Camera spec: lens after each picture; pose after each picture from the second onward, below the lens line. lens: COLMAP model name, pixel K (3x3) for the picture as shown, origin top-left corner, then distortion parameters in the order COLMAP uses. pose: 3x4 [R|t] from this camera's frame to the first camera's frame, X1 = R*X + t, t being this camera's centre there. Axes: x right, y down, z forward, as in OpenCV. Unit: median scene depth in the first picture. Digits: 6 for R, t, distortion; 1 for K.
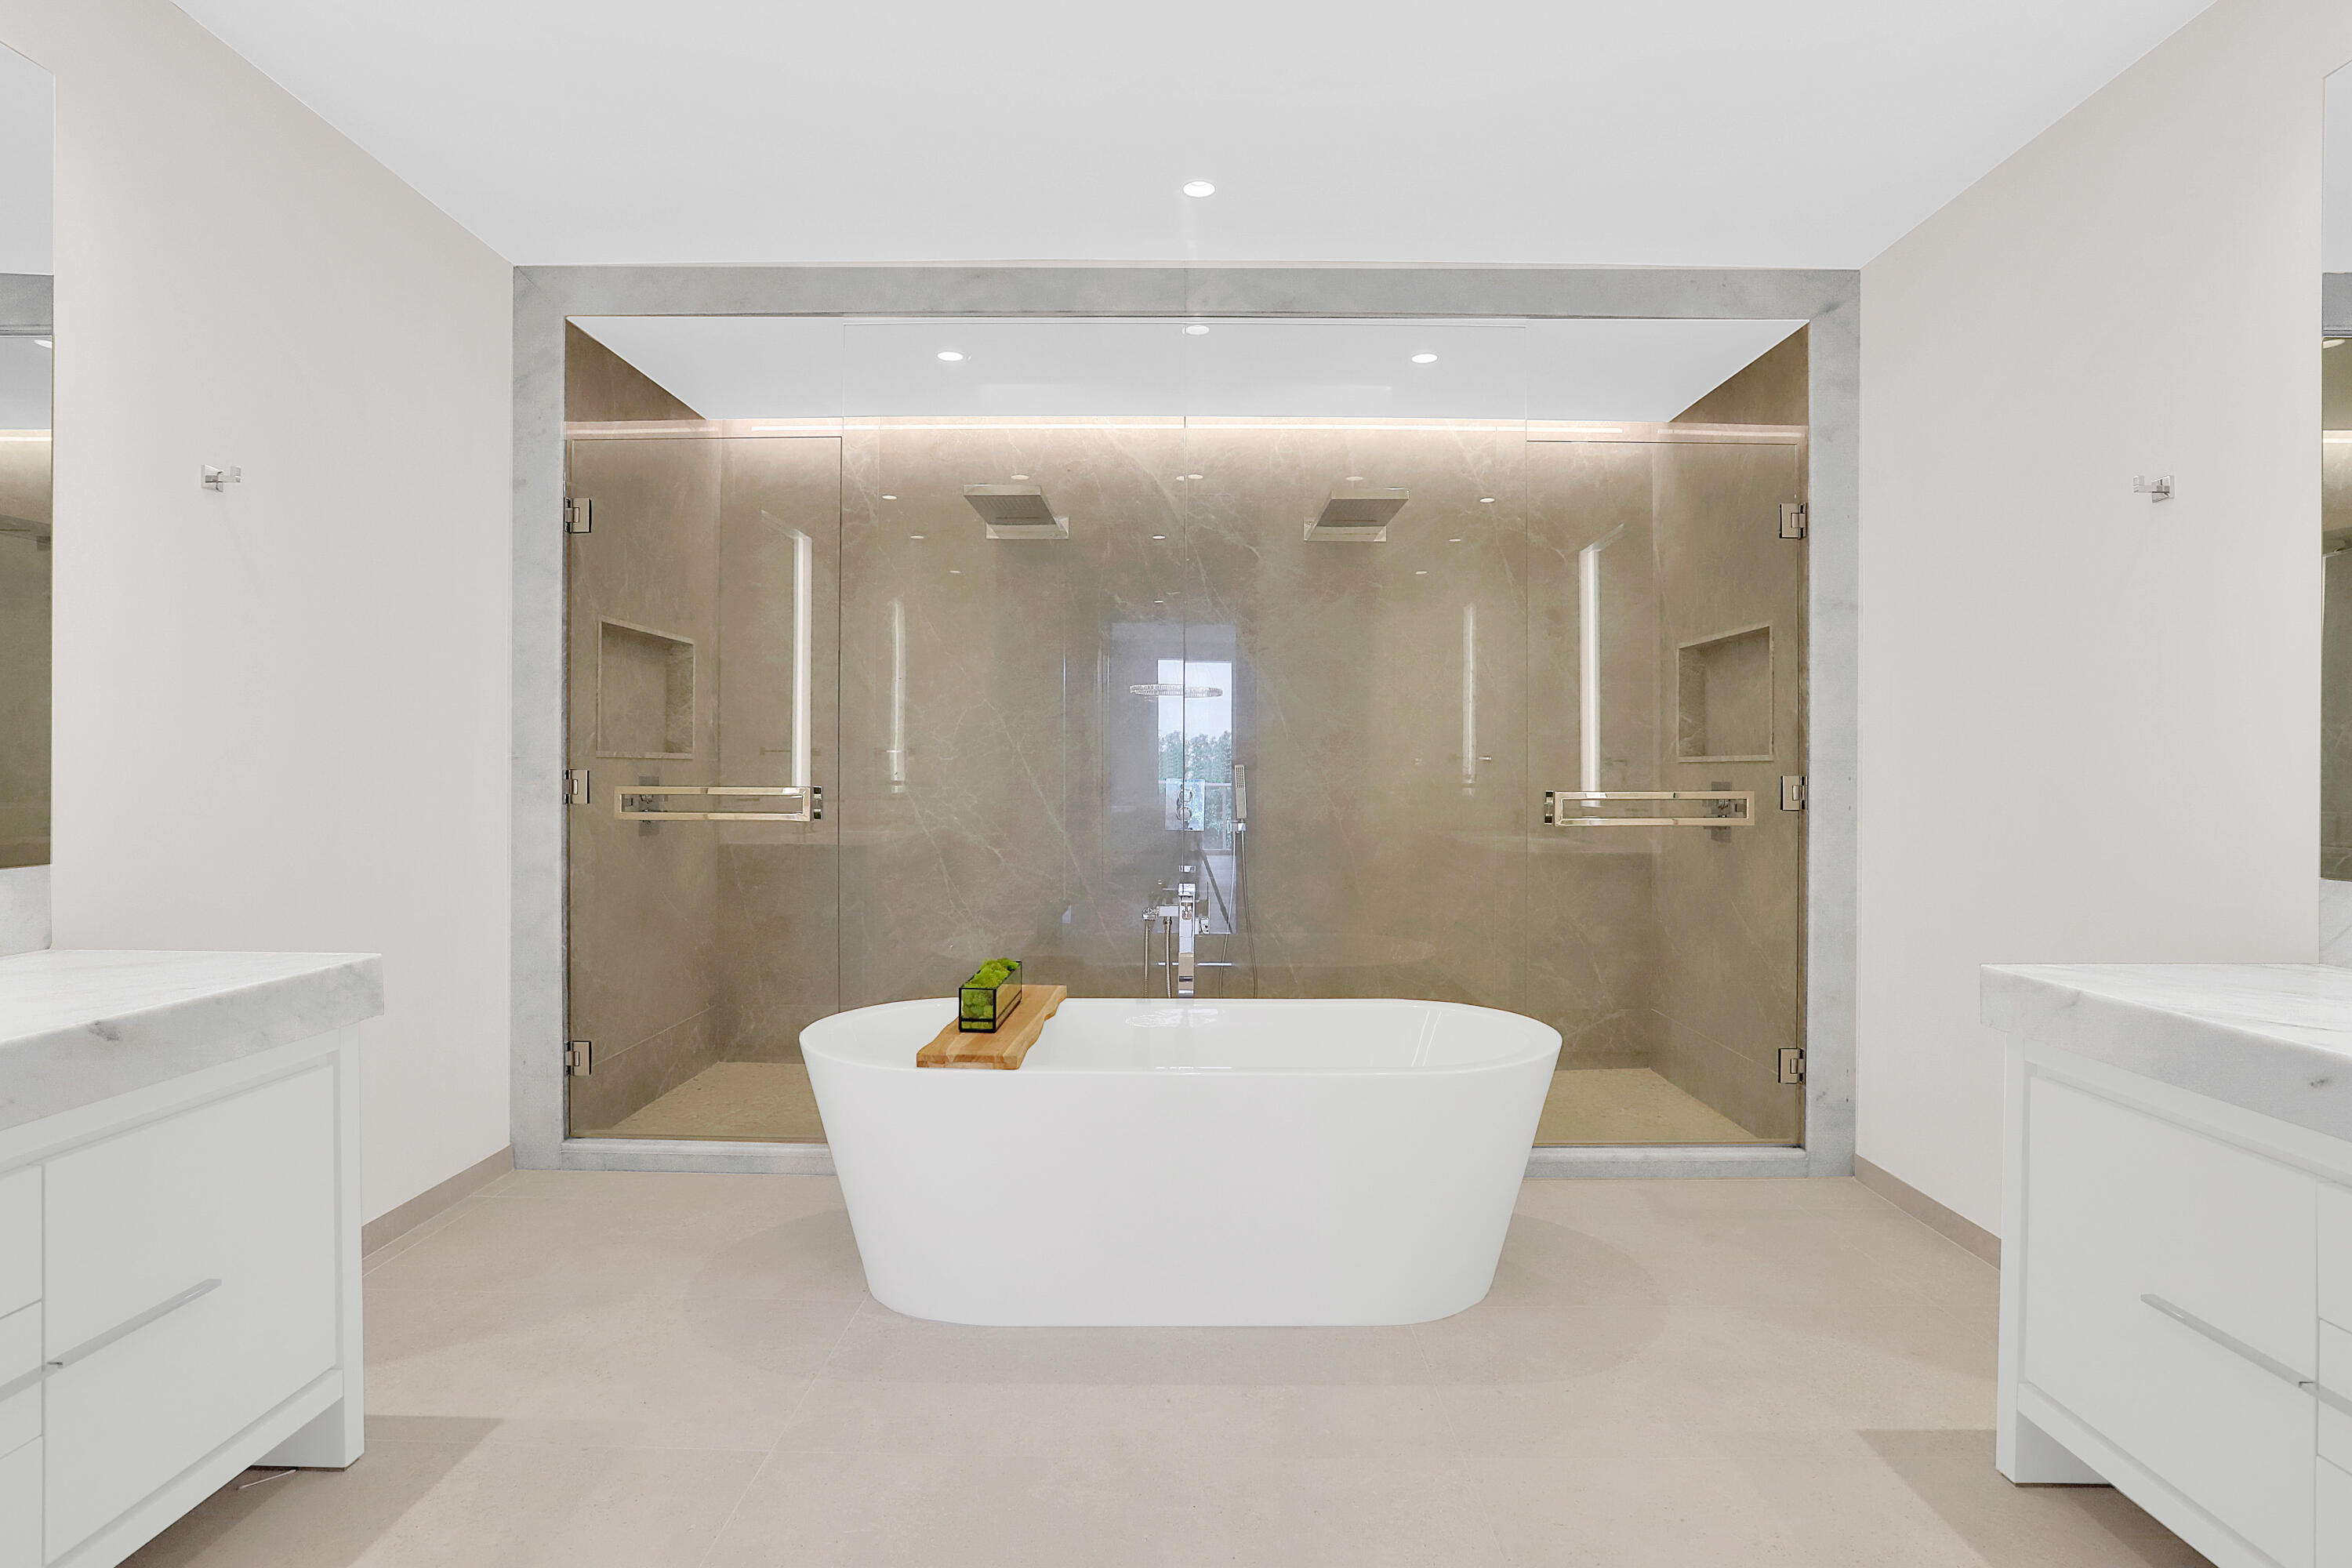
lens RADIAL K [[1227.7, 0, 1176.0], [0, 1227.7, 784.0], [0, 0, 1]] dist [-0.036962, -0.000157]
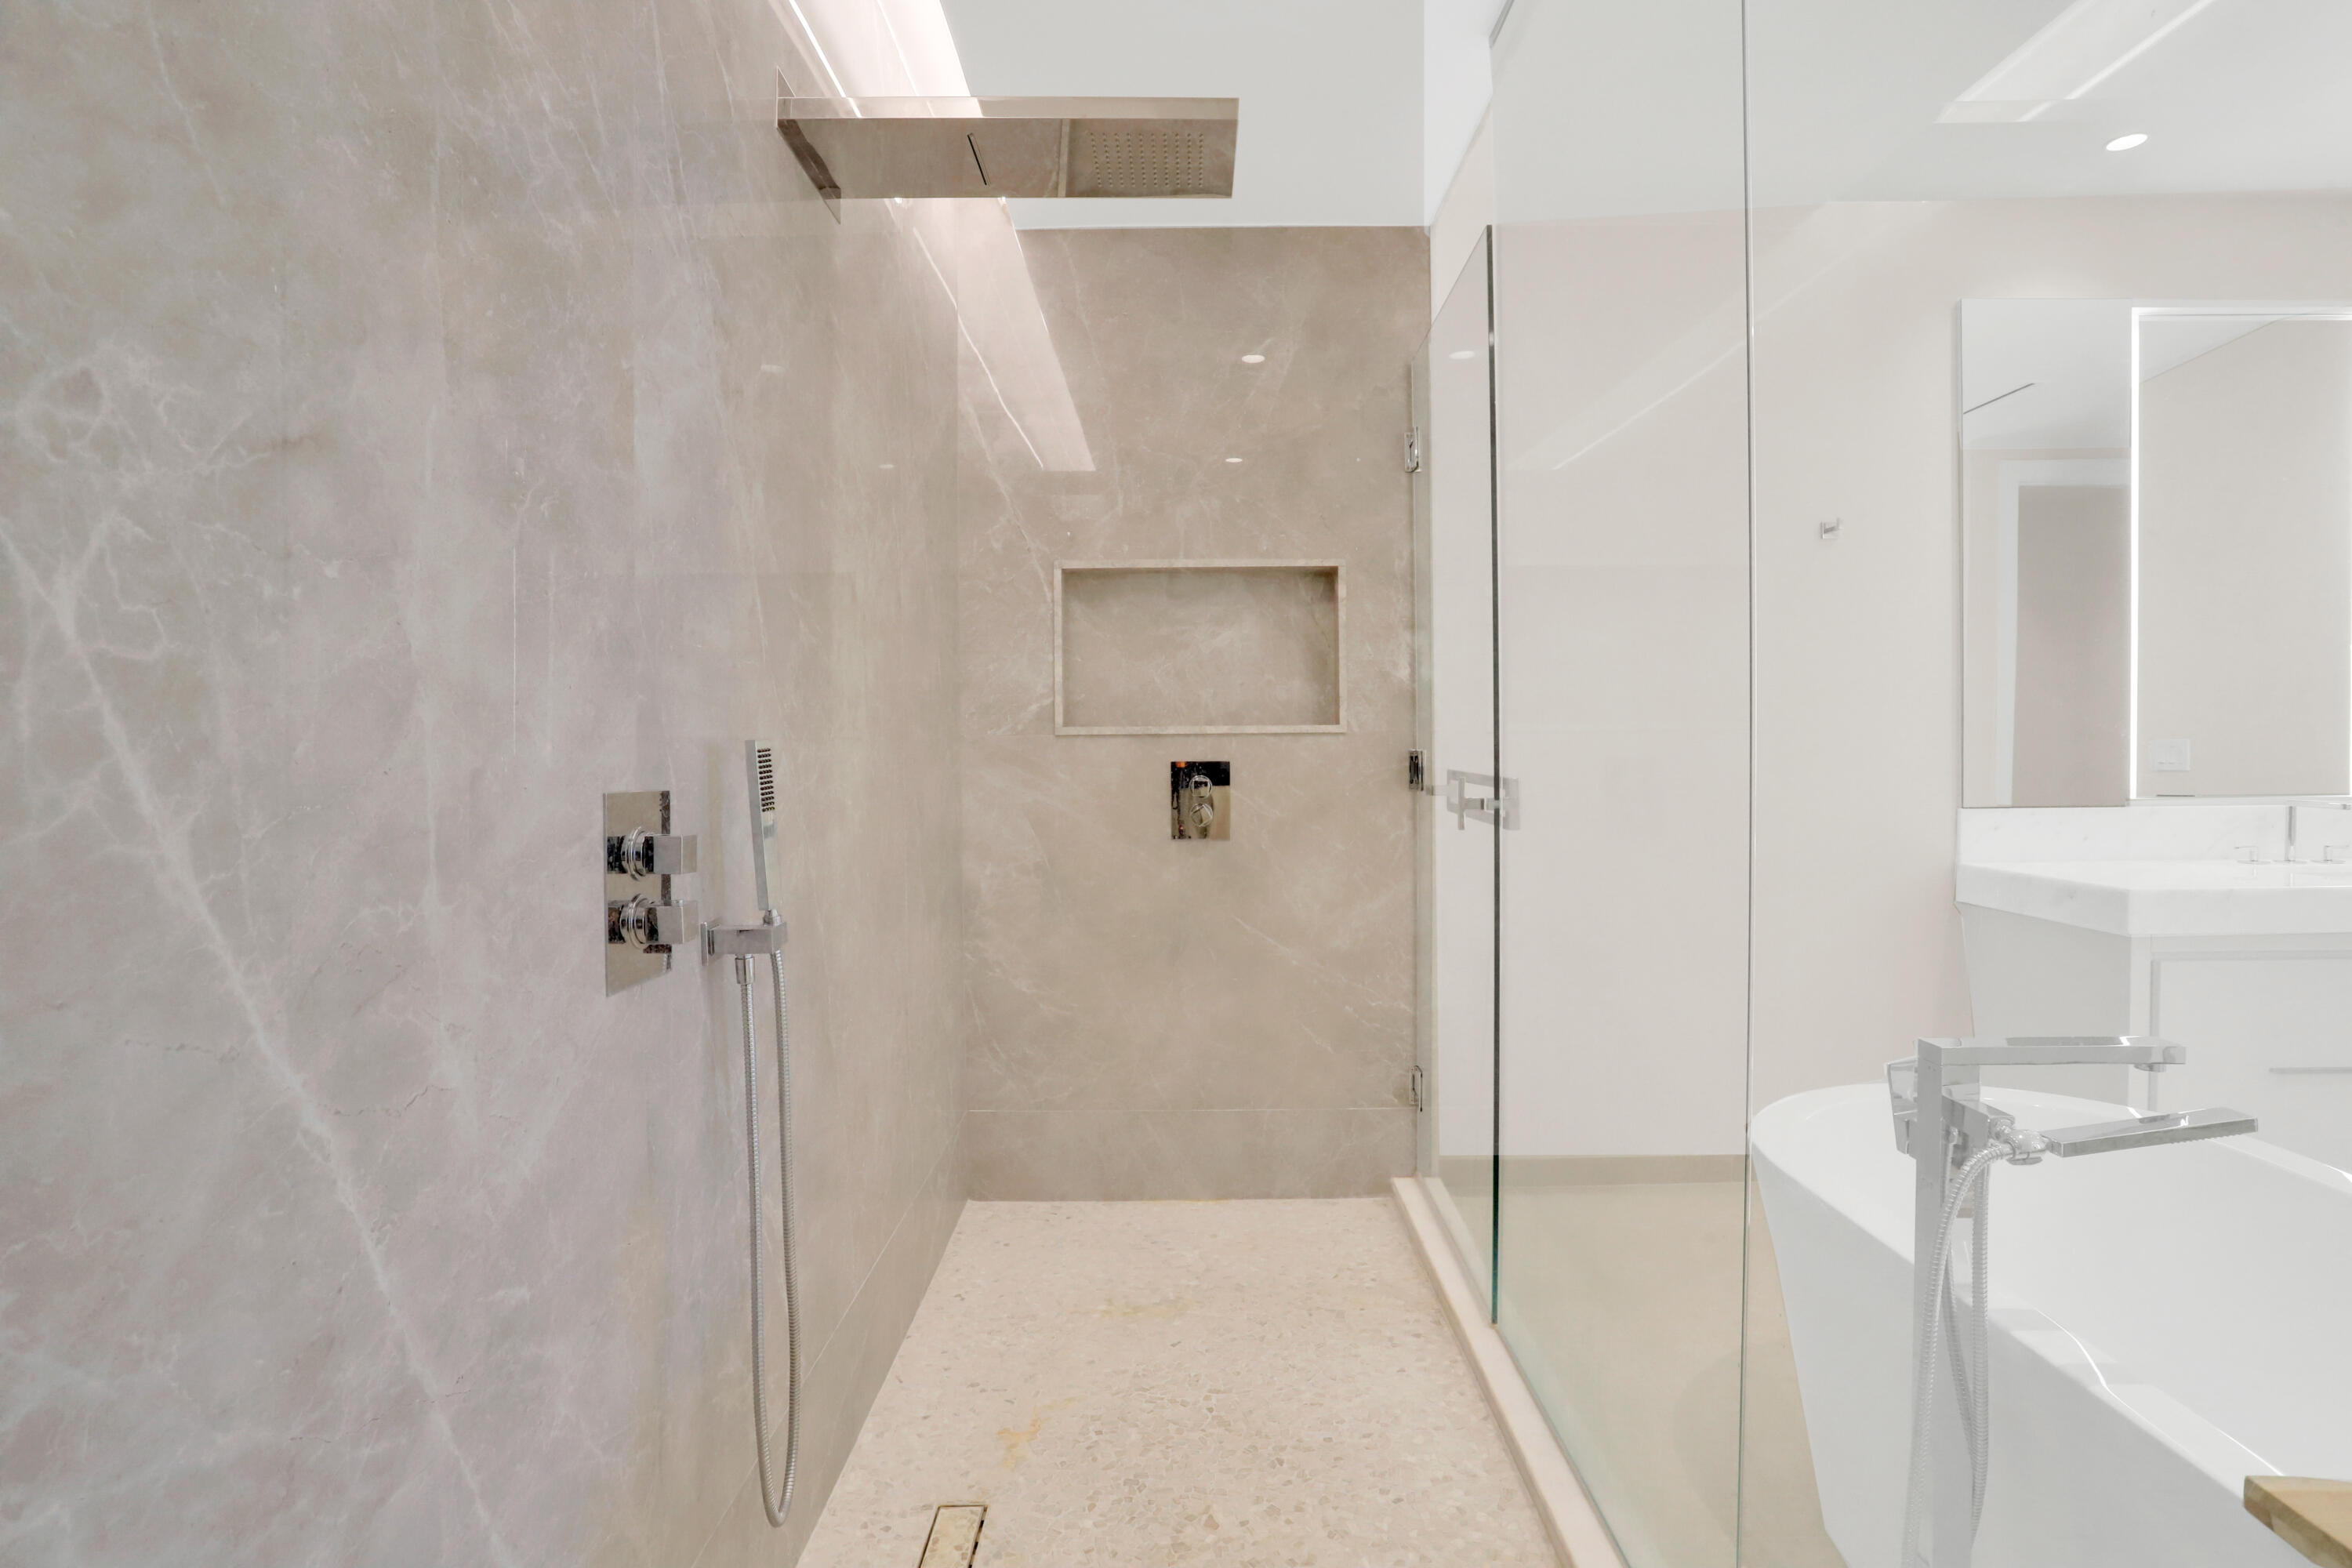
lens RADIAL K [[1227.7, 0, 1176.0], [0, 1227.7, 784.0], [0, 0, 1]] dist [-0.036962, -0.000157]
pose [[0.001742, -0.039587, 0.999215, -0.282239], [0.013879, 0.999121, 0.039559, -0.016143], [-0.999902, 0.013800, 0.002290, 0.944498]]
